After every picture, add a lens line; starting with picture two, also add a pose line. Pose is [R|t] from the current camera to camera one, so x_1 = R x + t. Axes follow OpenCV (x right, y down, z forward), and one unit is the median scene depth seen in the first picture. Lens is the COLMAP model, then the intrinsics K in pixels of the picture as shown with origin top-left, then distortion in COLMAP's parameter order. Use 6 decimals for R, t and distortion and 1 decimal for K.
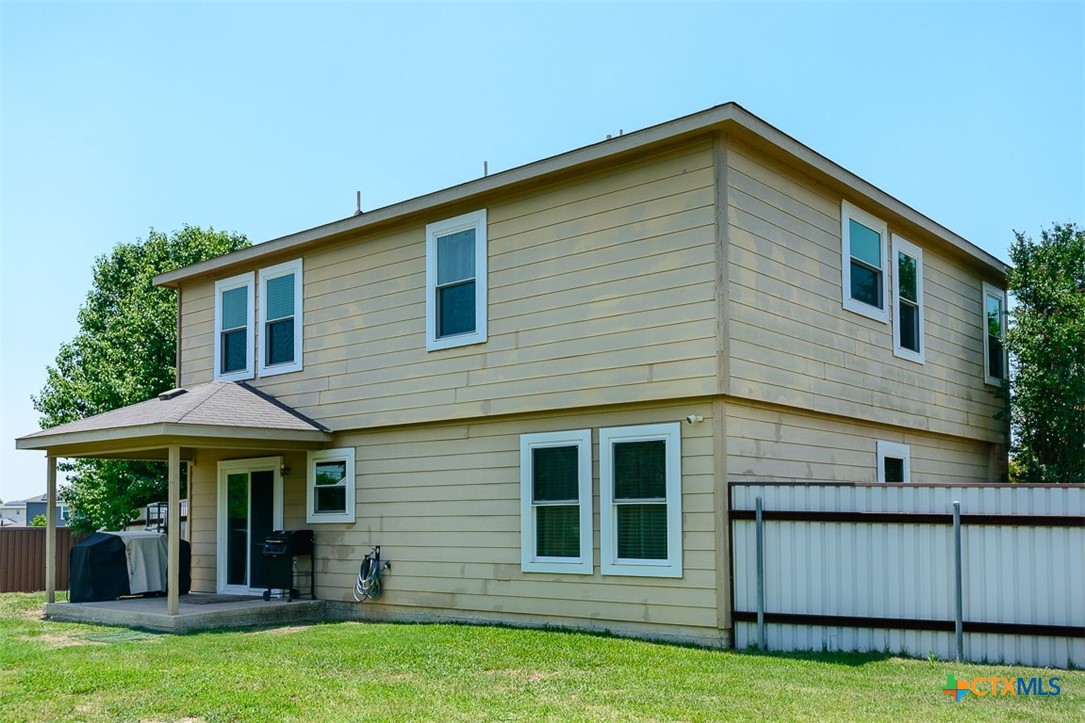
lens RADIAL K [[1046.2, 0, 540.3], [0, 1046.2, 479.4], [0, 0, 1]] dist [0.000467, -0.001869]
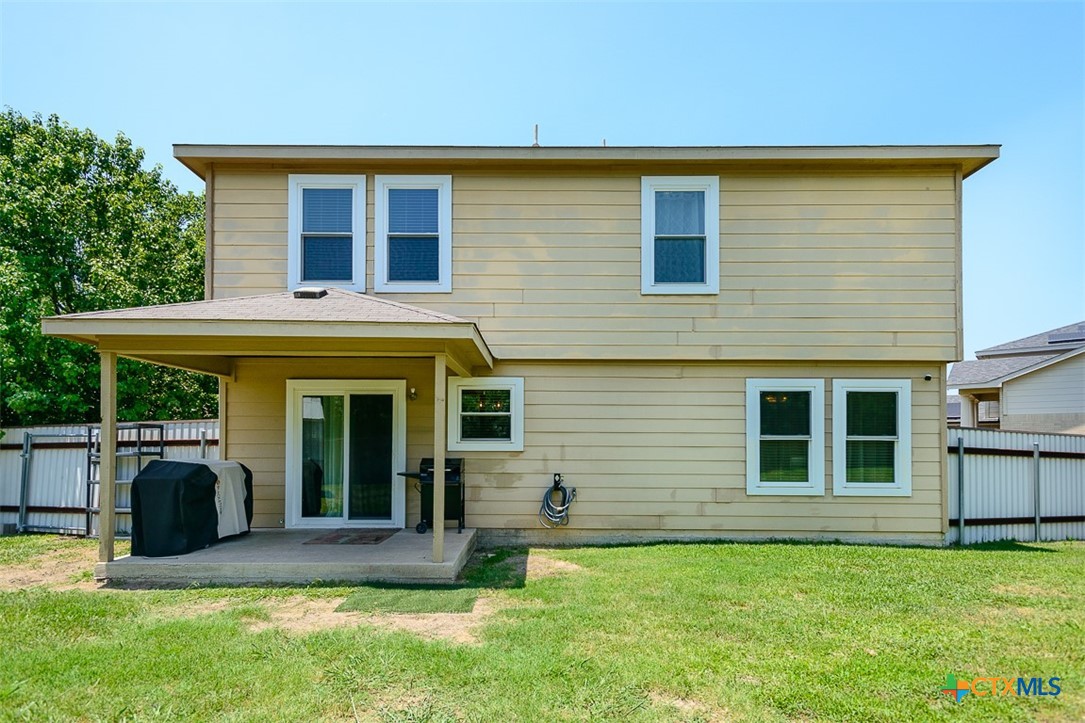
lens RADIAL K [[659.4, 0, 540.0], [0, 659.4, 445.8], [0, 0, 1]] dist [0.006923, 0.000560]
pose [[0.768828, 0.012568, 0.639332, -0.646862], [-0.036018, 0.999071, 0.023674, 0.022893], [-0.638441, -0.041229, 0.768566, 0.556255]]
